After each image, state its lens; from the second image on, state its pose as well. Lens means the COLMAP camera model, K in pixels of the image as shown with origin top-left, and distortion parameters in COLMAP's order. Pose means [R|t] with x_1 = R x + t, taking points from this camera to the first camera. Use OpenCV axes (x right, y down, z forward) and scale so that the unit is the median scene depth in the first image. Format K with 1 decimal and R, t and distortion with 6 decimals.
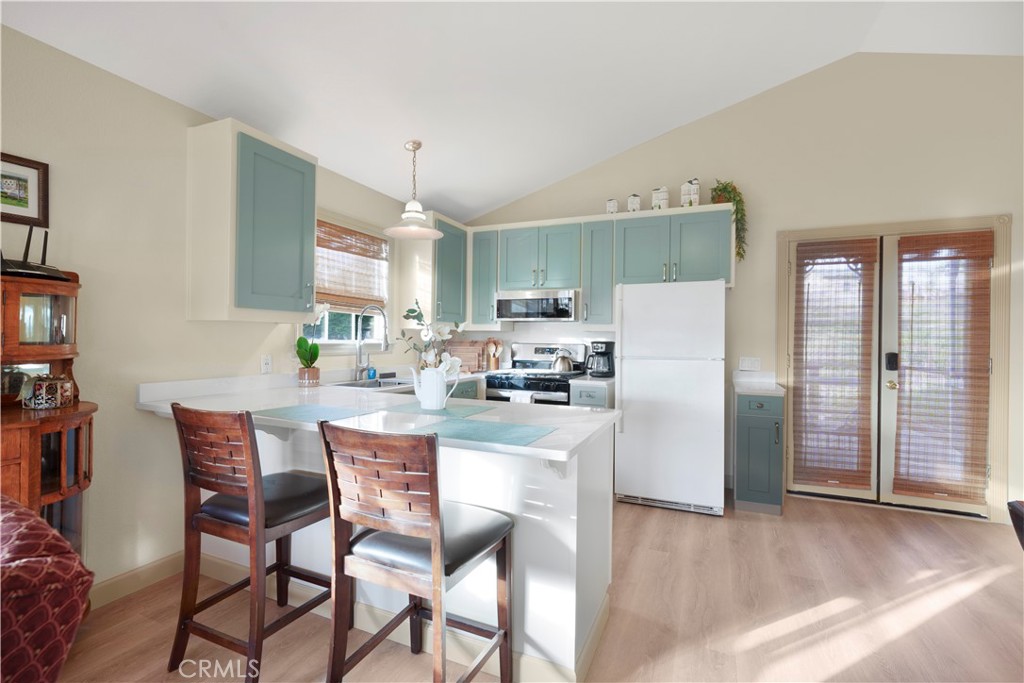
lens RADIAL K [[447.0, 0, 510.0], [0, 447.0, 346.7], [0, 0, 1]] dist [-0.013036, 0.000240]
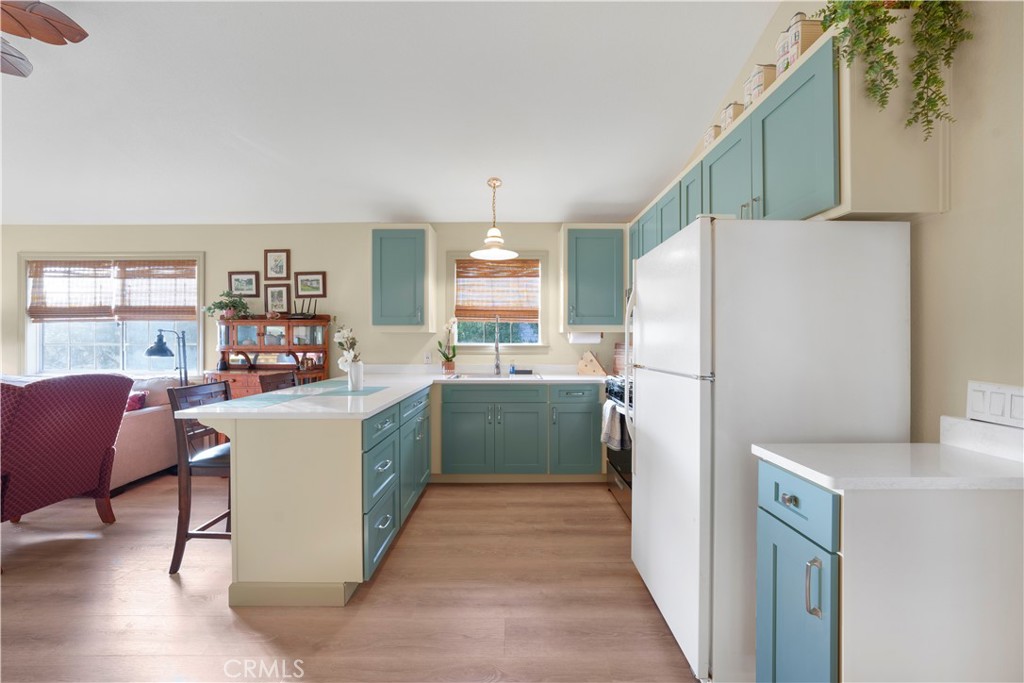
lens RADIAL K [[392.0, 0, 518.0], [0, 392.0, 340.0], [0, 0, 1]] dist [-0.013575, 0.003382]
pose [[0.414513, -0.011369, -0.909972, 0.648086], [-0.011143, 0.999784, -0.017567, -0.003648], [0.909975, 0.017422, 0.414297, 0.513379]]
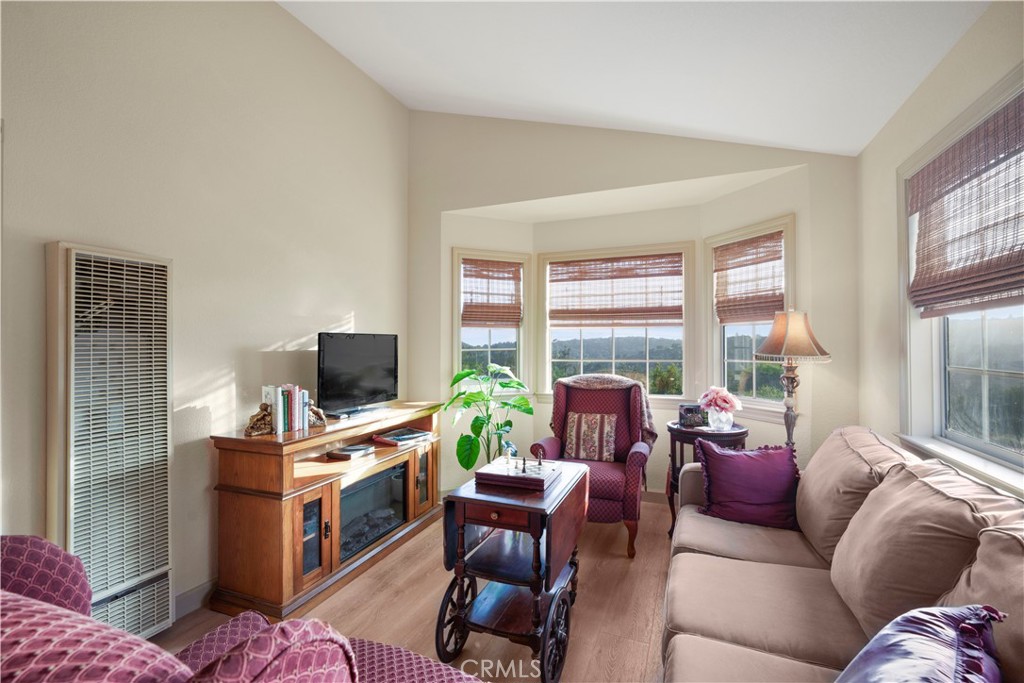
lens RADIAL K [[447.0, 0, 512.1], [0, 447.0, 341.8], [0, 0, 1]] dist [-0.013036, 0.000240]
pose [[-0.999094, -0.010558, -0.041230, -0.333655], [-0.011017, 0.999880, 0.010931, -0.026387], [0.041110, 0.011375, -0.999090, 0.255754]]
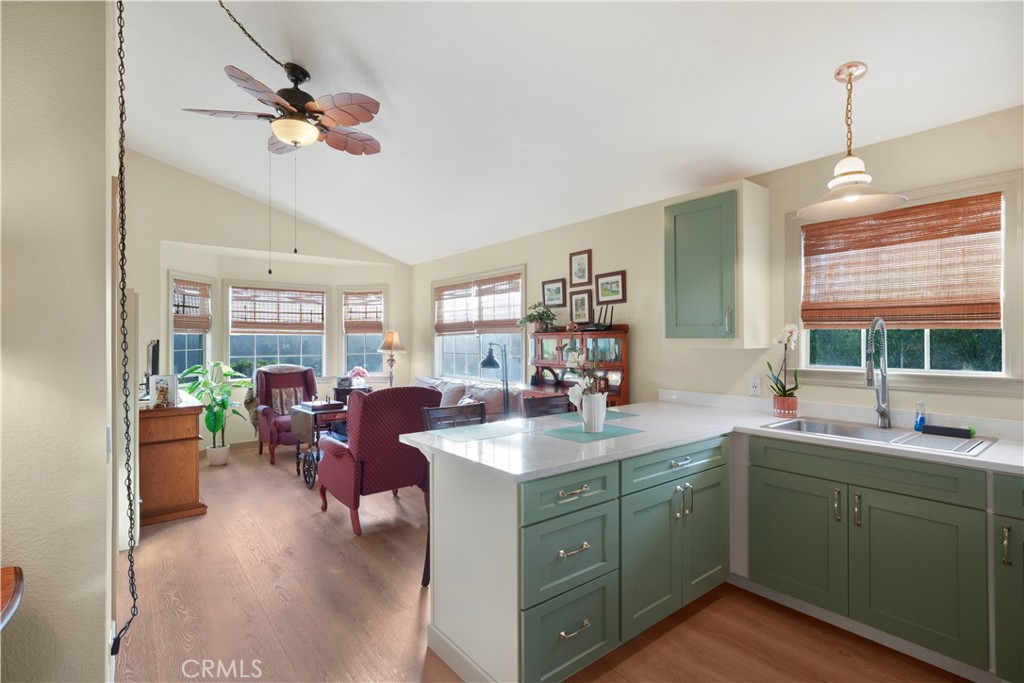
lens RADIAL K [[492.4, 0, 509.4], [0, 492.4, 339.4], [0, 0, 1]] dist [0.000050, 0.004418]
pose [[-0.455997, -0.013149, -0.889884, 0.539983], [-0.019902, 0.999791, -0.004574, -0.040539], [0.889759, 0.015625, -0.456163, 0.735932]]
